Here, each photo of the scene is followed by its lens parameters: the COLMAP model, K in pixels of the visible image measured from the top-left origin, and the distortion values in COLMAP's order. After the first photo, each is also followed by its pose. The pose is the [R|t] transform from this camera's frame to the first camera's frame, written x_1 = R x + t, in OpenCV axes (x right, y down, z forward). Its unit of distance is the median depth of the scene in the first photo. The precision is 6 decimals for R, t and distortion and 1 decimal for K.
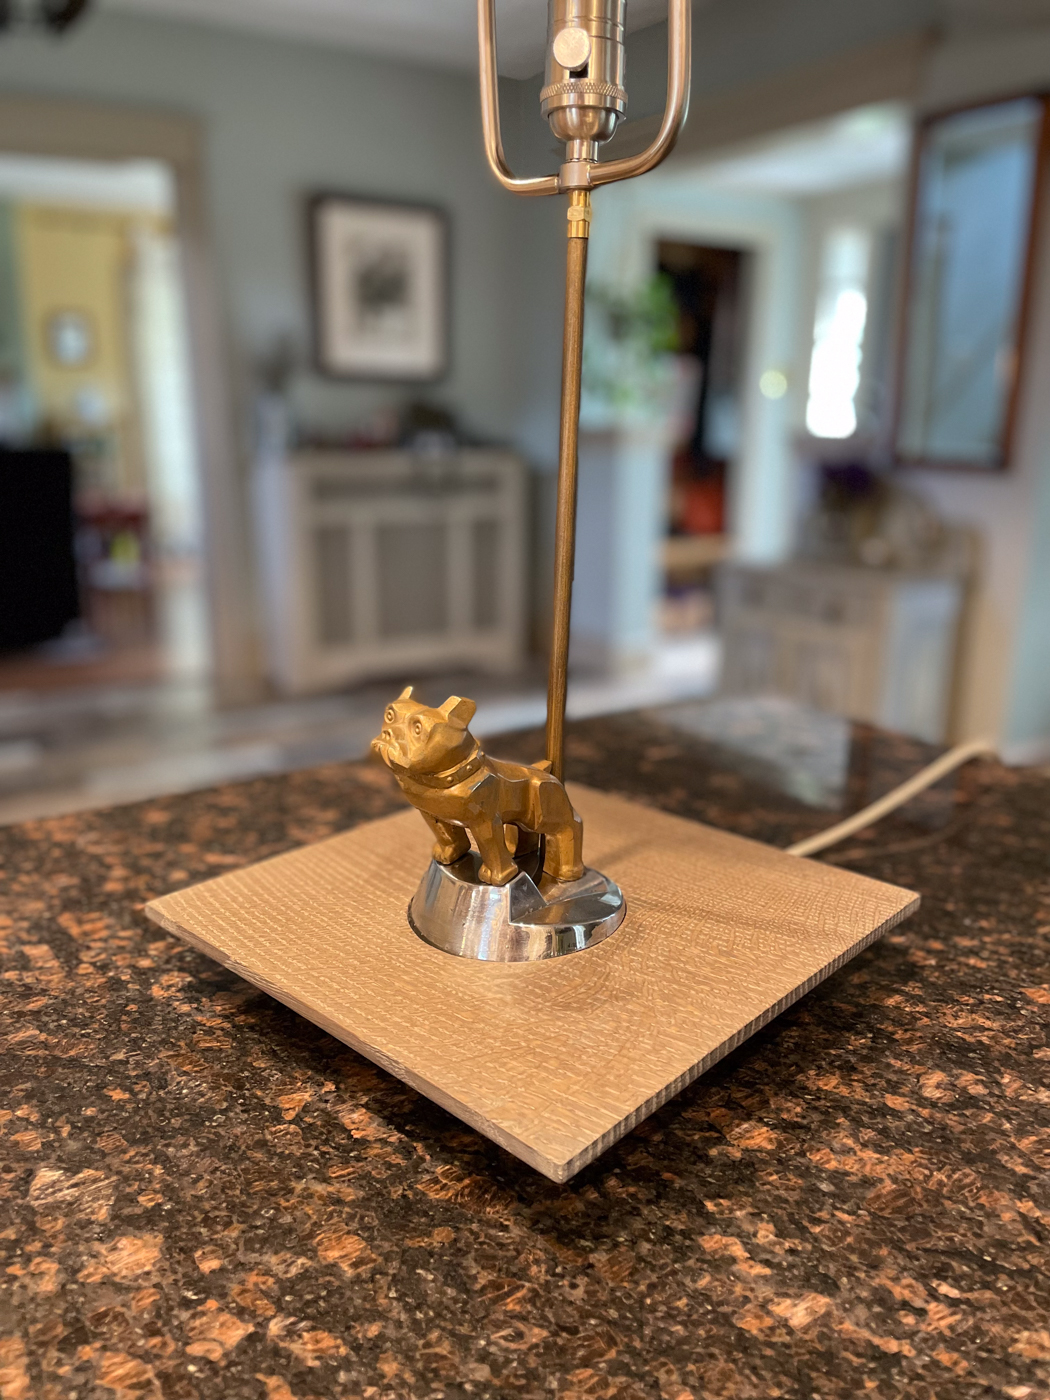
lens RADIAL K [[1087.0, 0, 525.5], [0, 1087.0, 694.6], [0, 0, 1]] dist [0.078258, -0.121893]
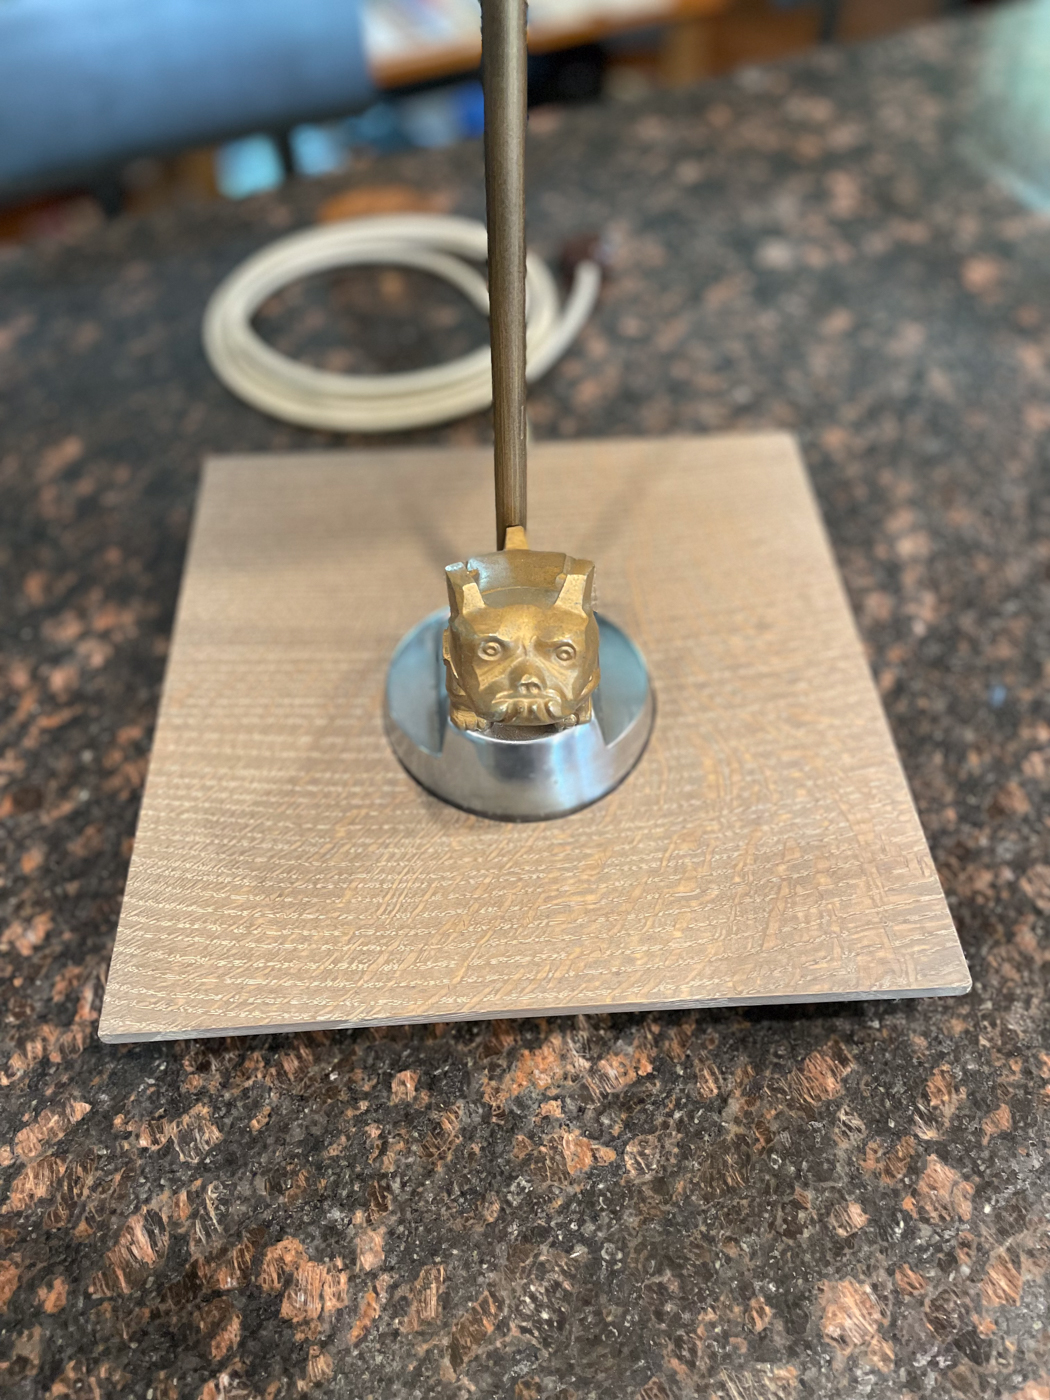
lens RADIAL K [[1087.0, 0, 533.1], [0, 1087.0, 694.6], [0, 0, 1]] dist [0.078258, -0.121893]
pose [[0.095037, -0.785989, 0.610892, -0.467773], [0.259909, 0.611976, 0.746949, -0.454297], [-0.960945, 0.087788, 0.262446, 0.855440]]
